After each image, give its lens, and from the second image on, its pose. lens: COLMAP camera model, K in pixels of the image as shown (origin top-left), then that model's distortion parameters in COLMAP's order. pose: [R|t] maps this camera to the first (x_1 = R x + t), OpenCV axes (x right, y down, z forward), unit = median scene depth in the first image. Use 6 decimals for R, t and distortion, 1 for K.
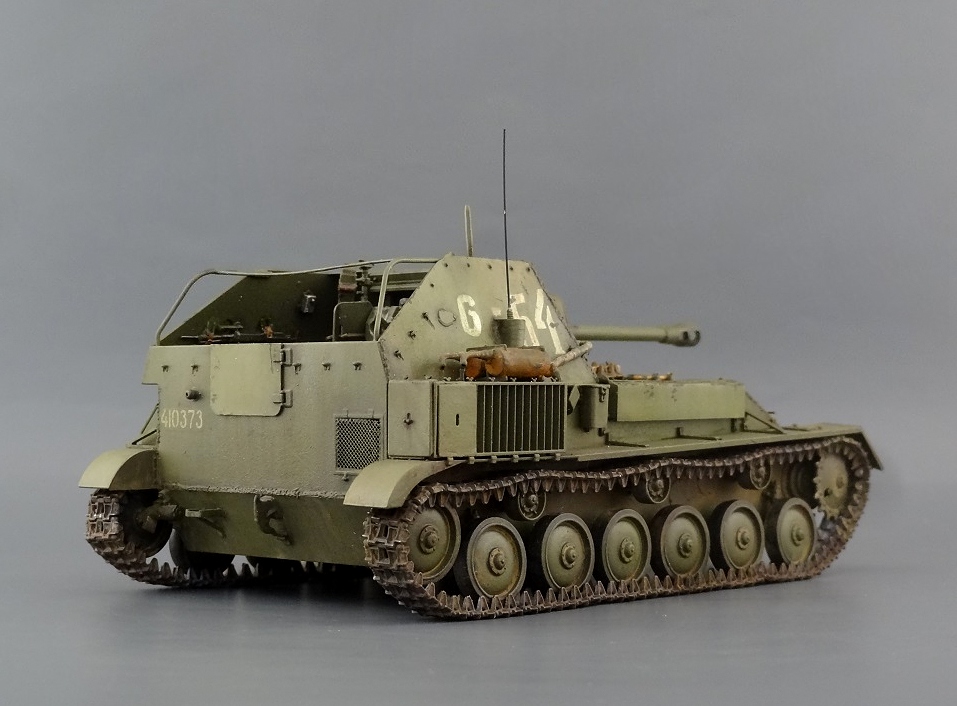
lens RADIAL K [[1900.4, 0, 478.5], [0, 1900.4, 353.0], [0, 0, 1]] dist [-0.040281, 0.127414]
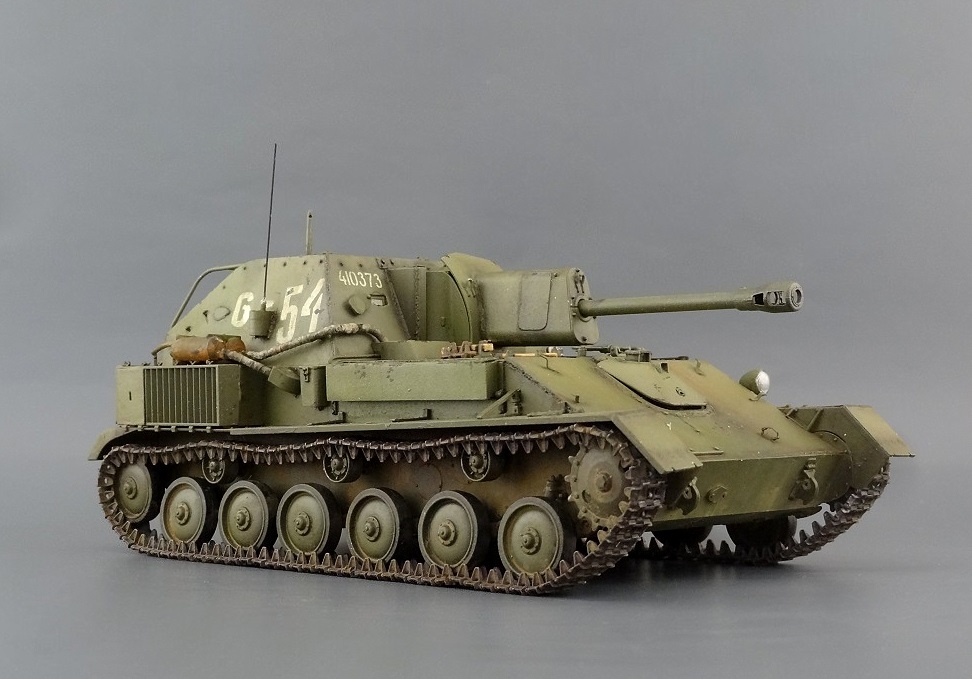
lens RADIAL K [[1836.3, 0, 486.0], [0, 1836.3, 339.5], [0, 0, 1]] dist [0.047003, 0.033058]
pose [[0.002403, -0.025925, -0.999661, 1.094930], [0.024941, 0.999354, -0.025857, 0.031097], [0.999686, -0.024870, 0.003048, 1.098574]]
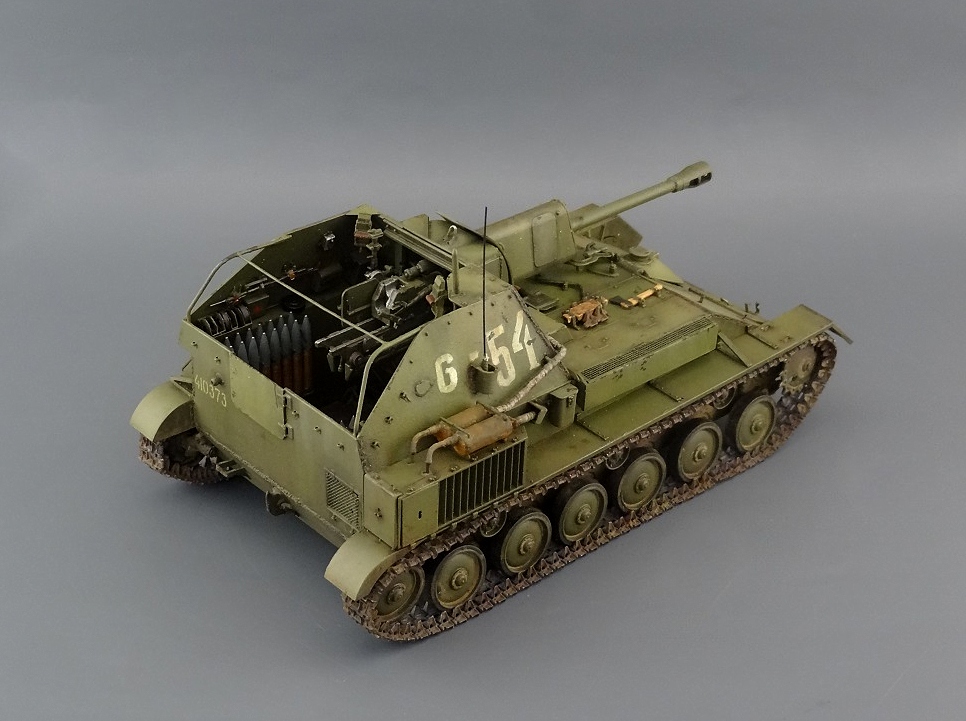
lens RADIAL K [[1800.0, 0, 483.0], [0, 1800.0, 360.5], [0, 0, 1]] dist [-0.038505, -0.075364]
pose [[0.993566, 0.078329, -0.081802, 0.100155], [-0.023347, 0.848410, 0.528825, -0.571946], [0.110824, -0.523512, 0.844780, 0.090635]]
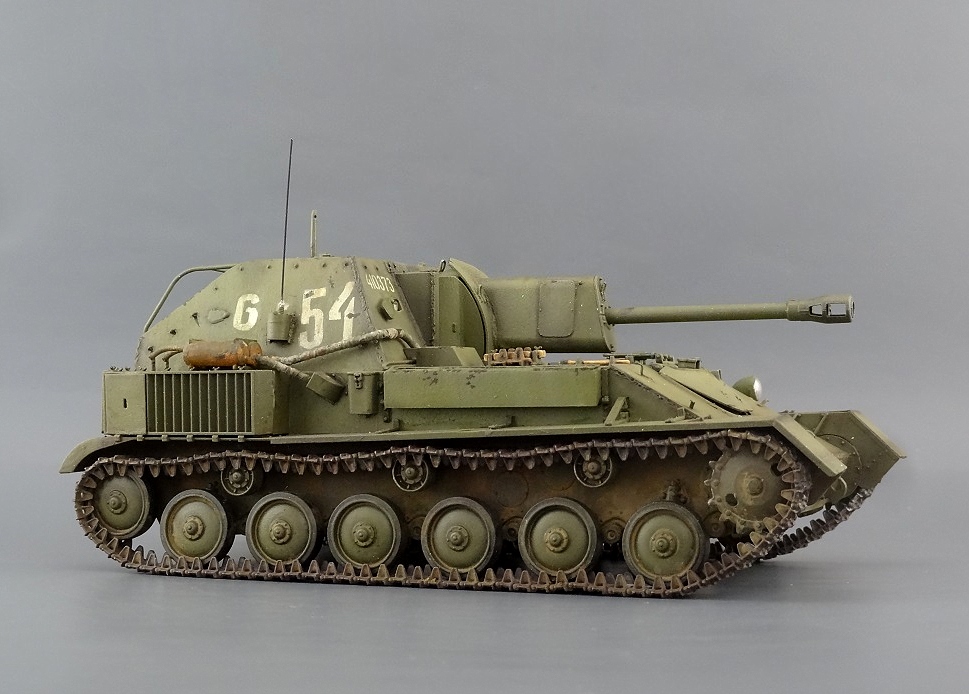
lens RADIAL K [[1836.0, 0, 484.5], [0, 1836.0, 347.0], [0, 0, 1]] dist [-0.020917, 0.054787]
pose [[0.358115, -0.023876, -0.933372, 1.017582], [0.023446, 0.999588, -0.016574, 0.021339], [0.933383, -0.015949, 0.358527, 0.708601]]
